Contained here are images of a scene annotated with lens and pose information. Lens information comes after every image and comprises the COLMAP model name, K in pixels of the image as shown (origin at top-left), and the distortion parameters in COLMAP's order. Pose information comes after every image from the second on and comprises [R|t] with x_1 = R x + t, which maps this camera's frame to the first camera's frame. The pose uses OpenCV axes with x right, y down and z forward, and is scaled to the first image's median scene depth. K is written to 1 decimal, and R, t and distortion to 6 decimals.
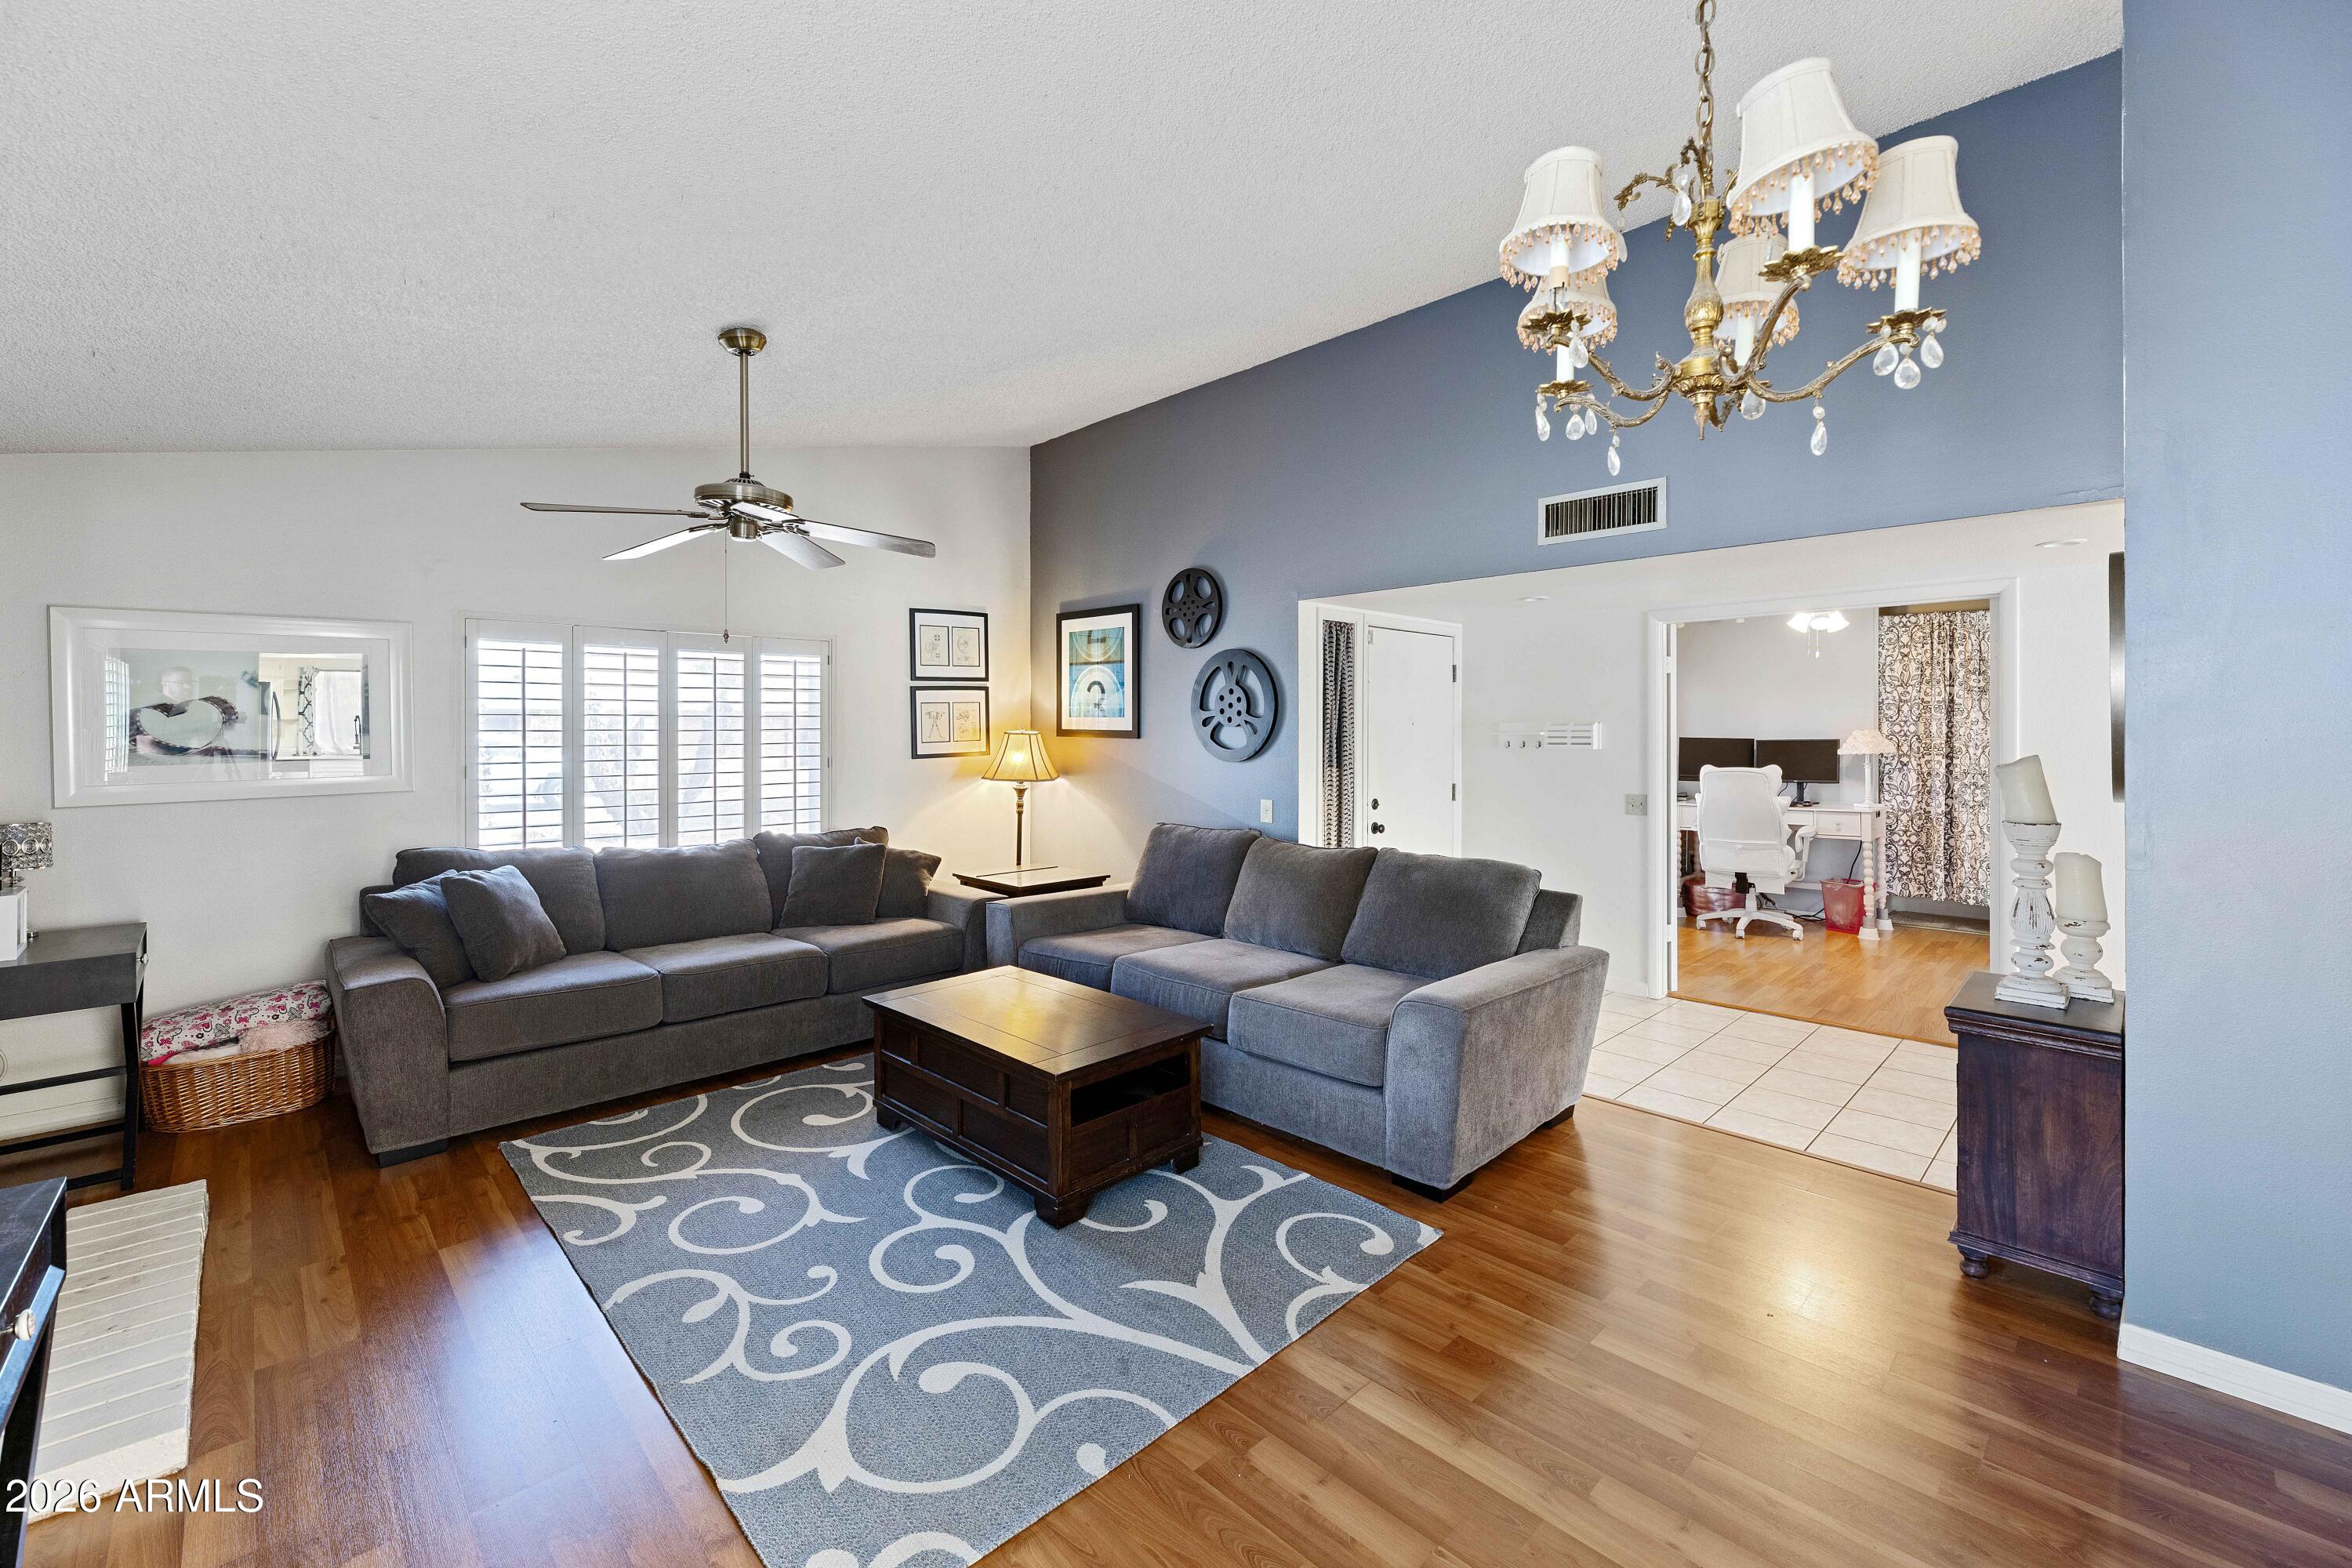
lens RADIAL K [[962.9, 0, 1204.4], [0, 962.9, 723.4], [0, 0, 1]] dist [-0.003533, 0.001020]
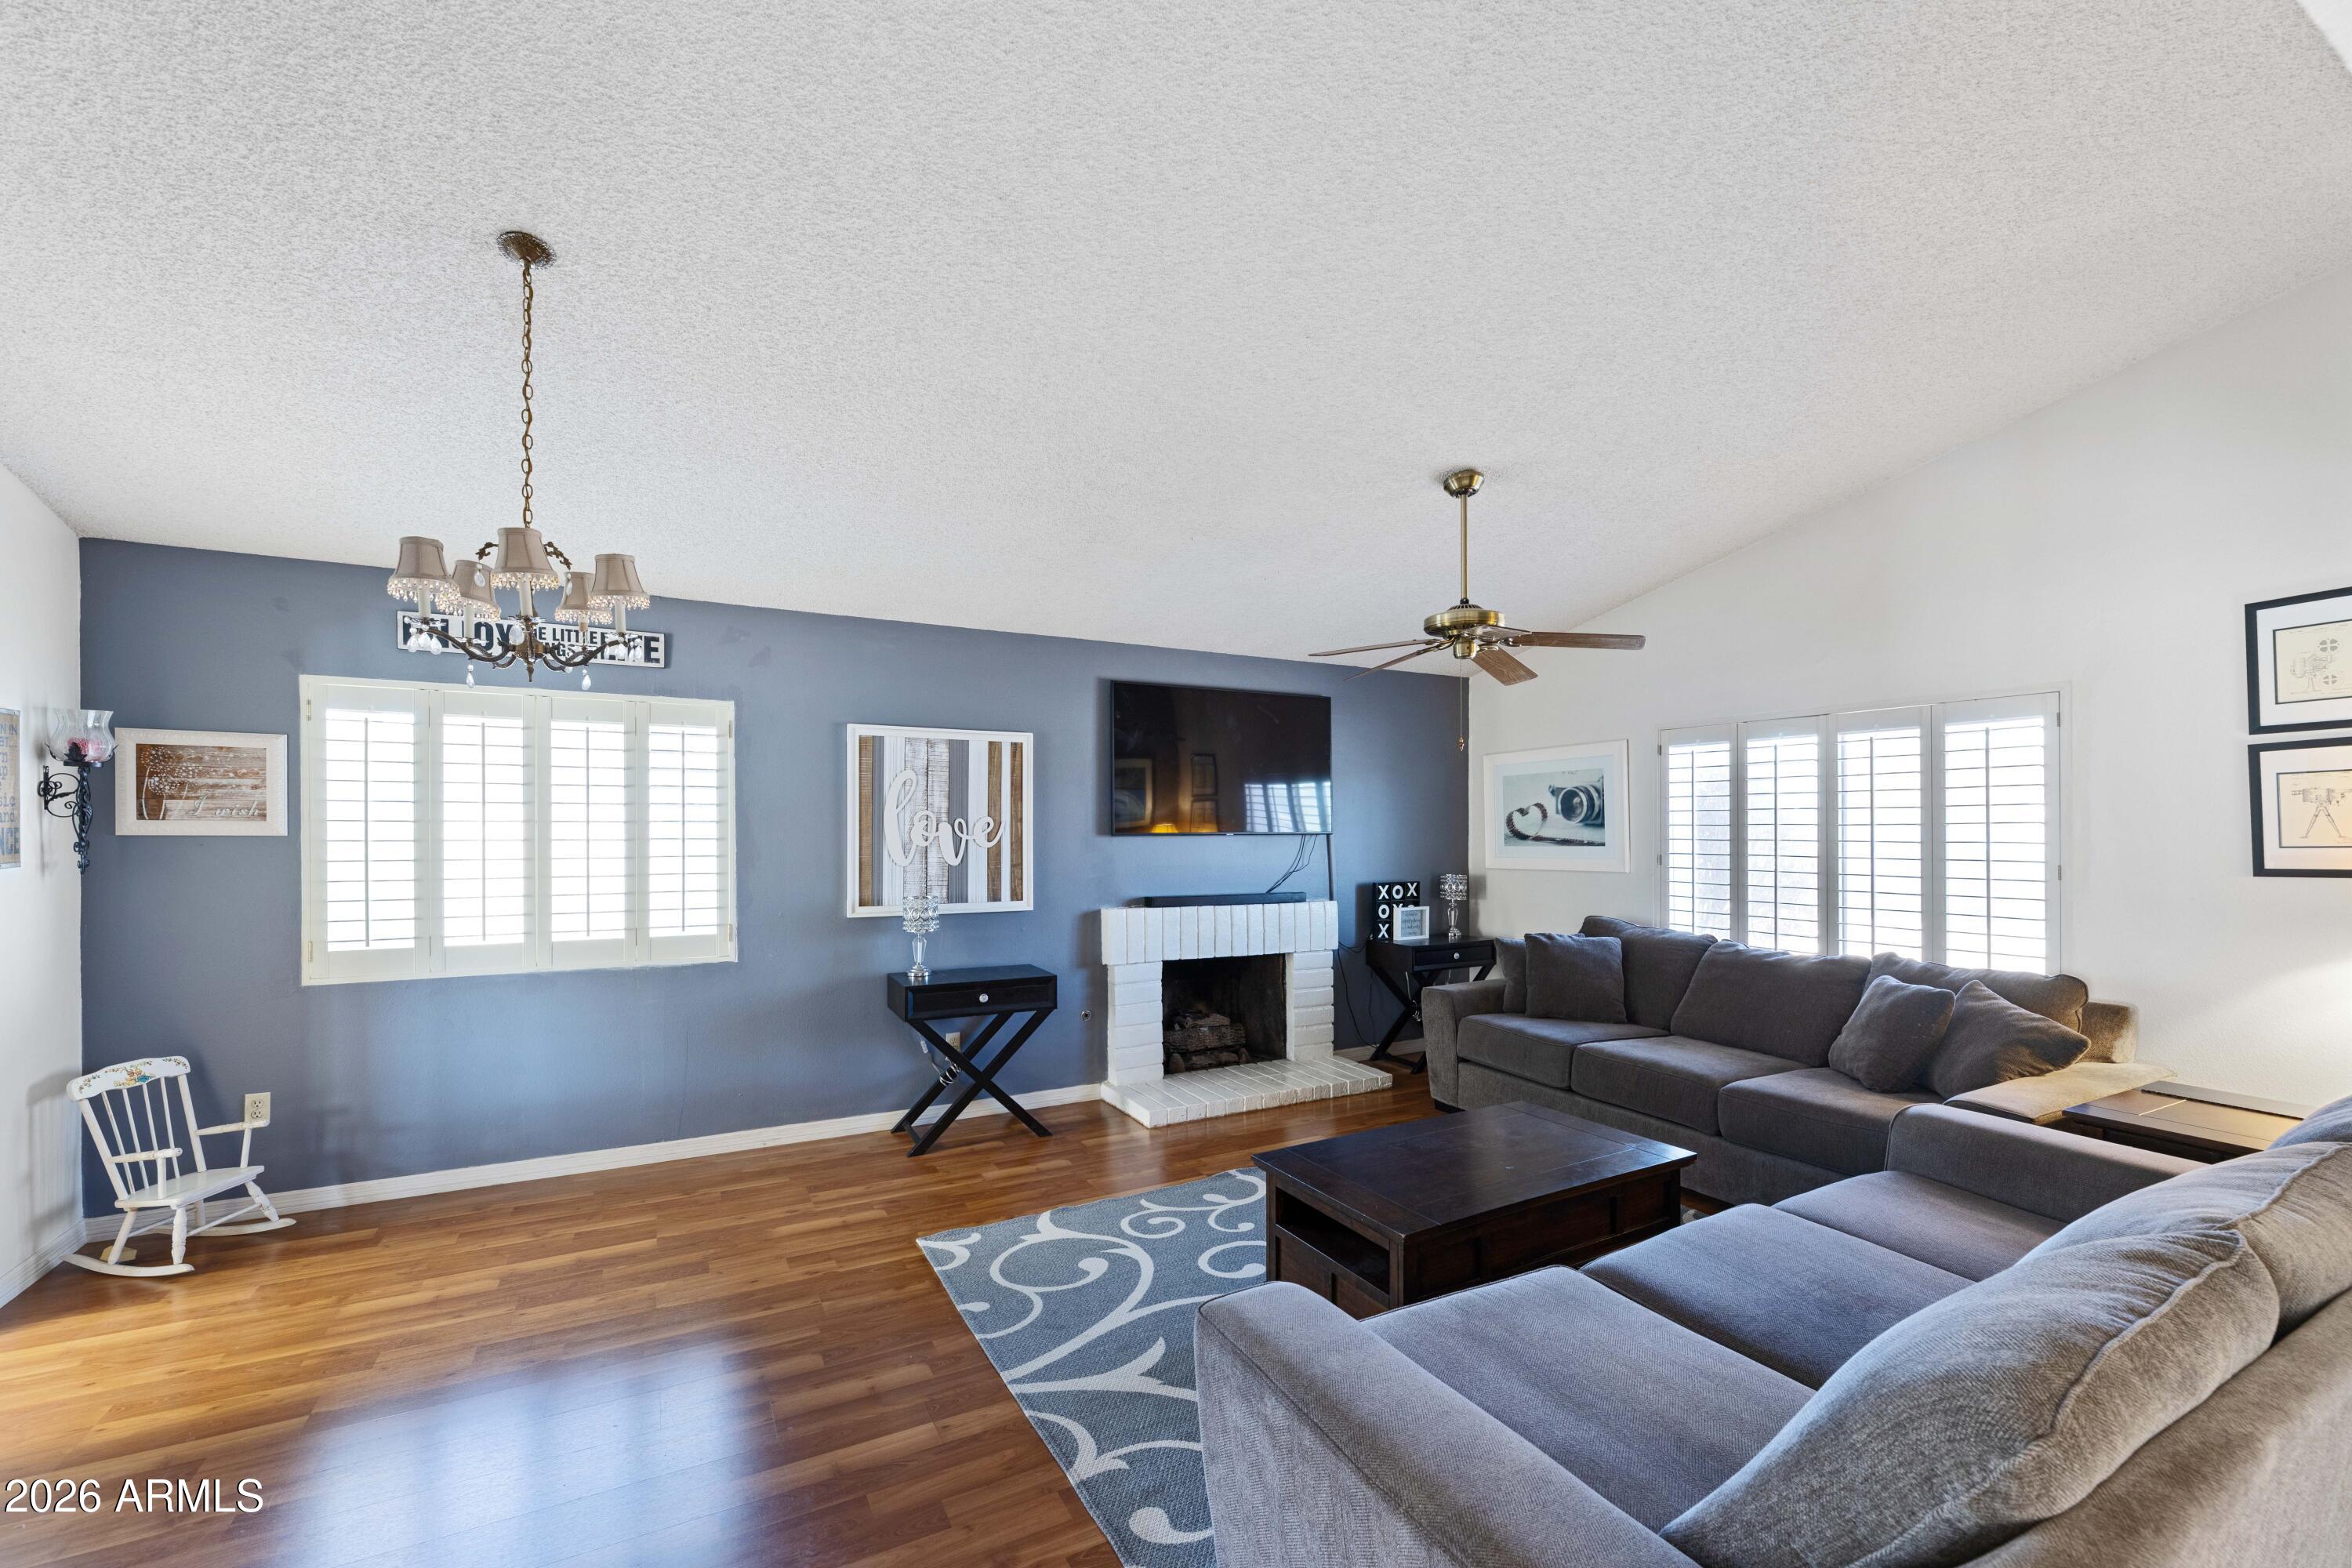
lens RADIAL K [[962.9, 0, 1166.9], [0, 962.9, 828.1], [0, 0, 1]] dist [-0.003533, 0.001020]
pose [[-0.288636, 0.005410, -0.957424, 0.659593], [0.009221, 0.999953, 0.002871, 0.003284], [0.957395, -0.008000, -0.288672, 0.917362]]
